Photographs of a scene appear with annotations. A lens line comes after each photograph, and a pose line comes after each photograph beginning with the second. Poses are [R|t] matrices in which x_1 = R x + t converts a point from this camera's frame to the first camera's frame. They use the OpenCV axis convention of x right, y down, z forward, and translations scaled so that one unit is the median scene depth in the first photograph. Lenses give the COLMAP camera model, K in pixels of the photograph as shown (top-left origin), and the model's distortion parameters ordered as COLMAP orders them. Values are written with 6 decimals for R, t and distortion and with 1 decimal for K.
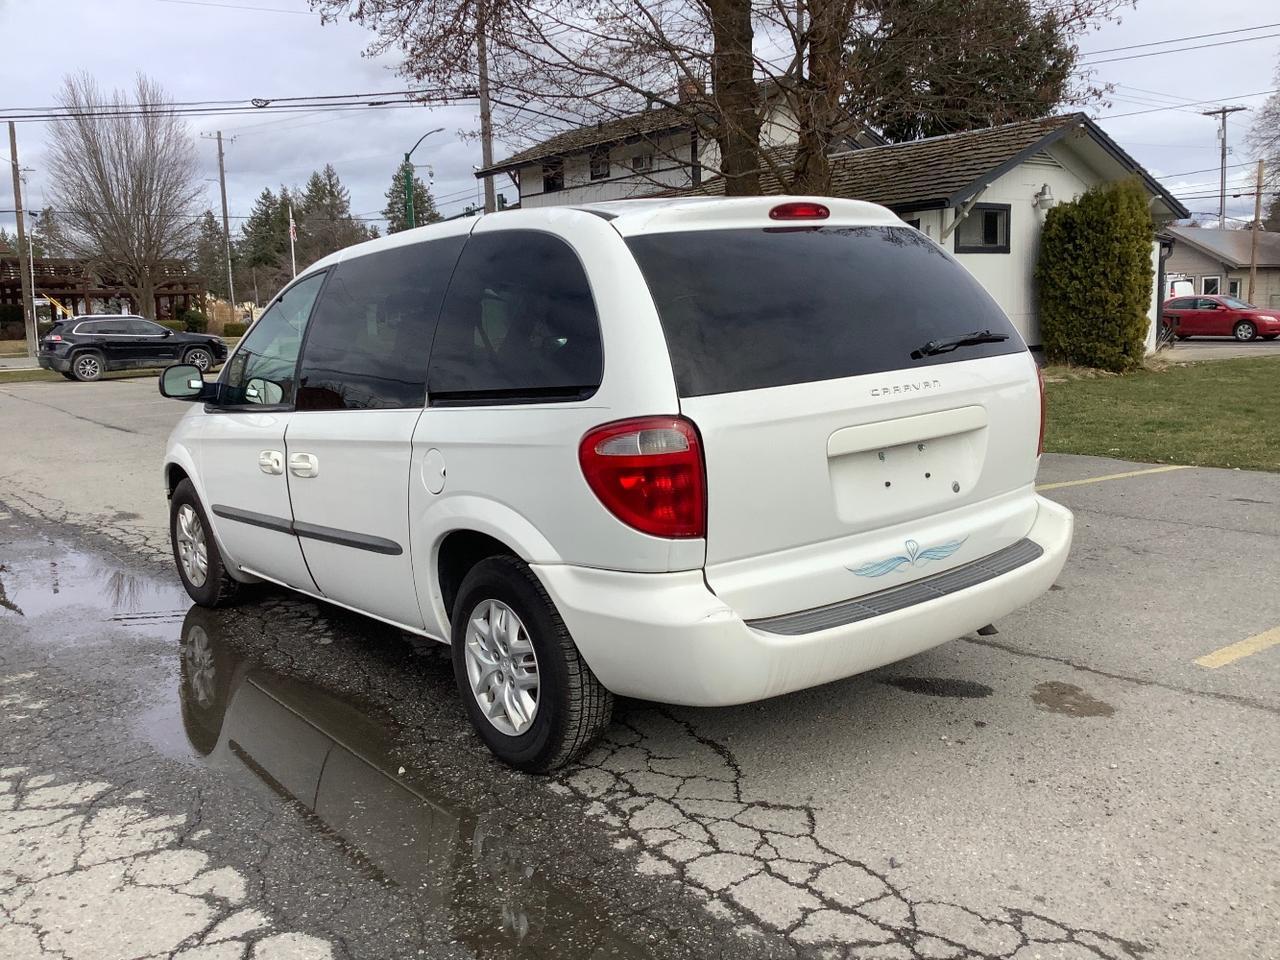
lens RADIAL K [[1202.2, 0, 638.9], [0, 1202.2, 475.2], [0, 0, 1]] dist [0.008560, 0.000000]
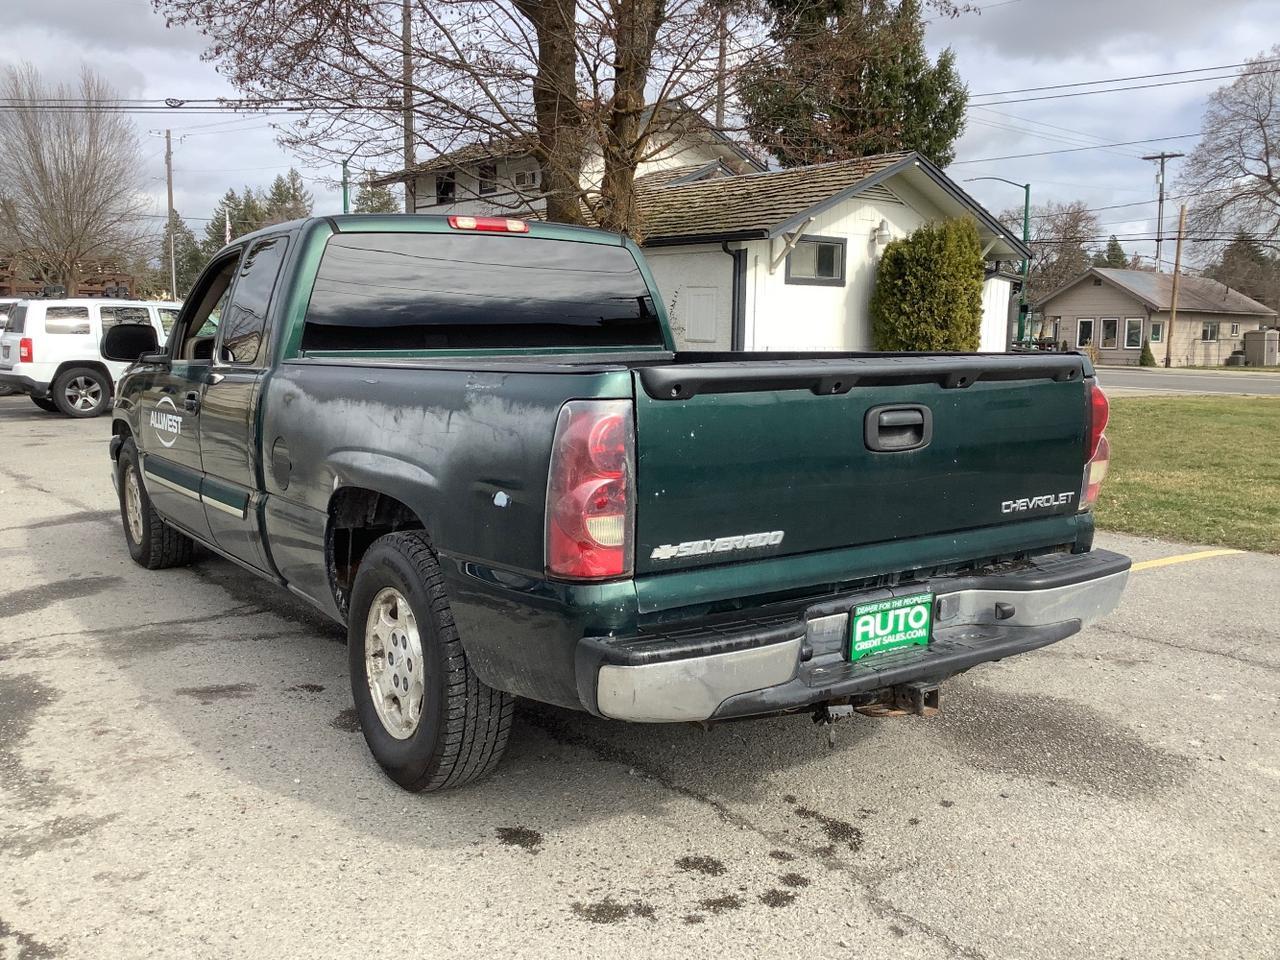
lens RADIAL K [[1202.2, 0, 628.6], [0, 1202.2, 475.7], [0, 0, 1]] dist [0.008560, 0.000000]
pose [[0.998925, 0.040598, 0.022370, 0.112921], [-0.040280, 0.999084, -0.014480, -0.003112], [-0.022937, 0.013563, 0.999645, -0.005203]]
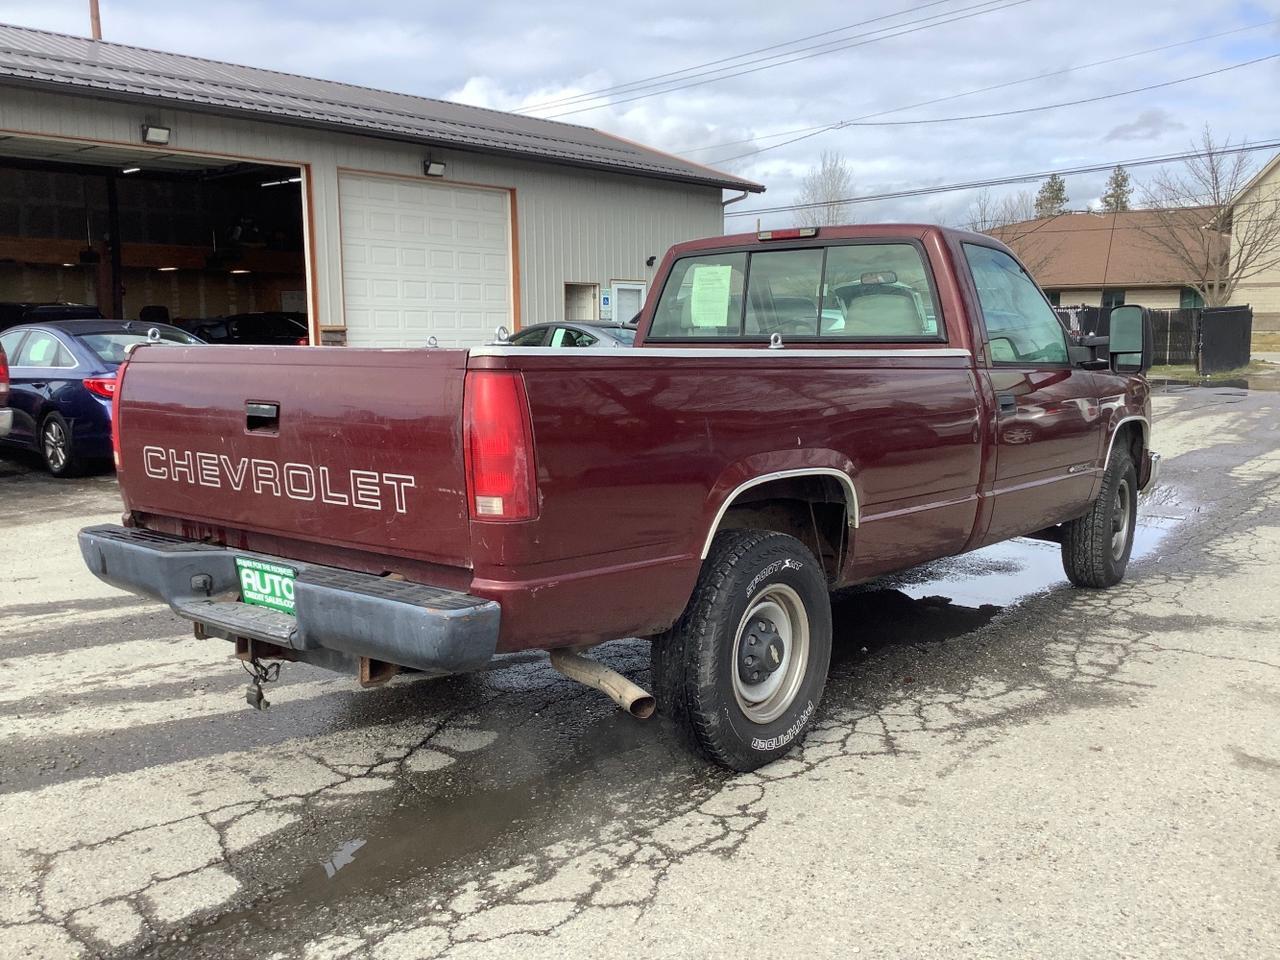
lens RADIAL K [[1202.2, 0, 632.0], [0, 1202.2, 484.6], [0, 0, 1]] dist [0.008560, 0.000000]
pose [[0.182010, 0.152988, -0.971322, 0.490892], [-0.130917, 0.982798, 0.130264, -0.052900], [0.974543, 0.103453, 0.198908, 0.296055]]
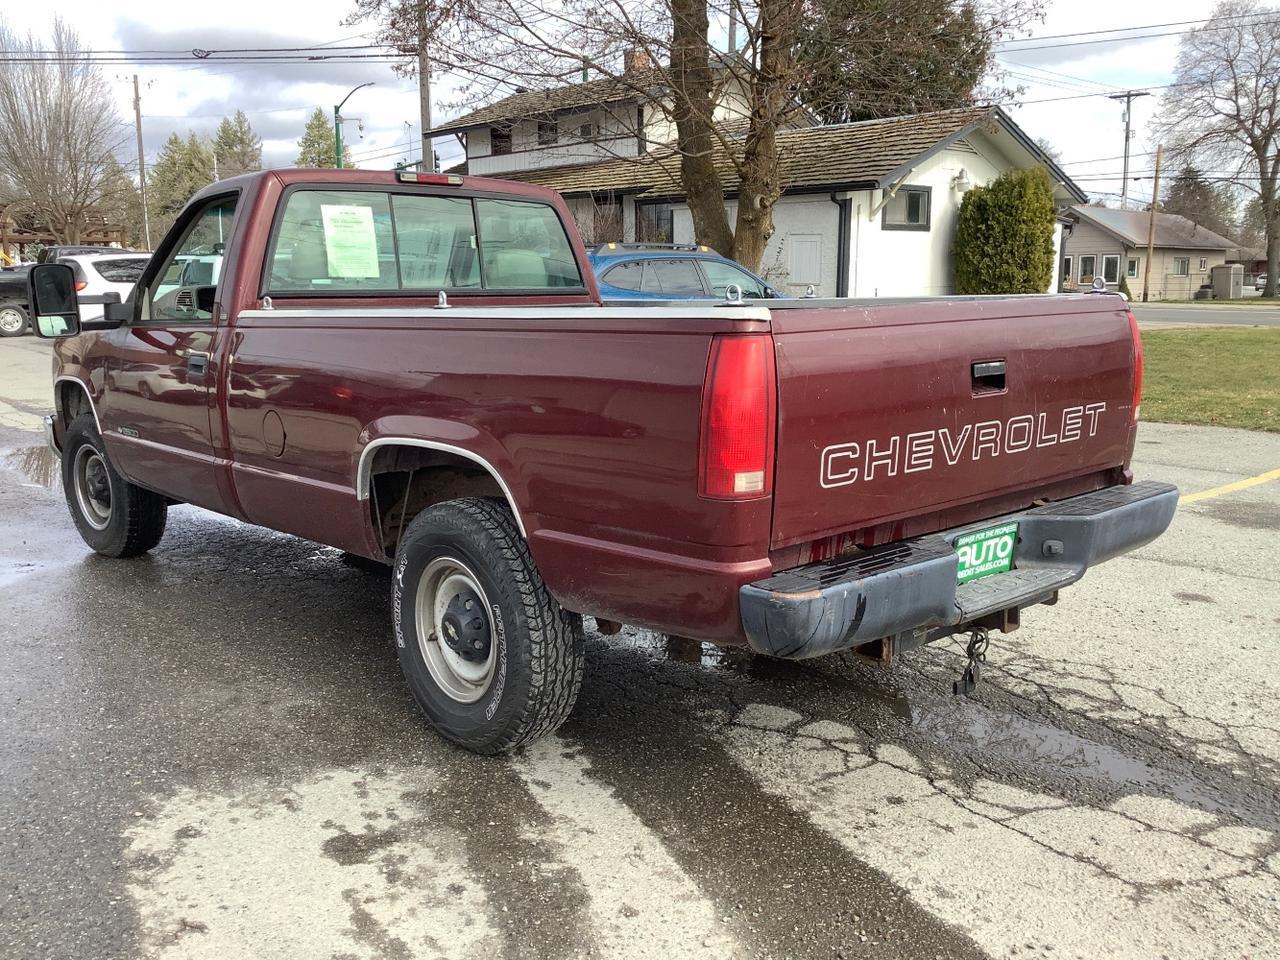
lens RADIAL K [[1202.2, 0, 653.2], [0, 1202.2, 490.6], [0, 0, 1]] dist [0.008560, 0.000000]
pose [[0.996456, 0.013267, 0.083058, -0.035454], [-0.016832, 0.998960, 0.042376, 0.012022], [-0.082410, -0.043624, 0.995643, -0.095104]]
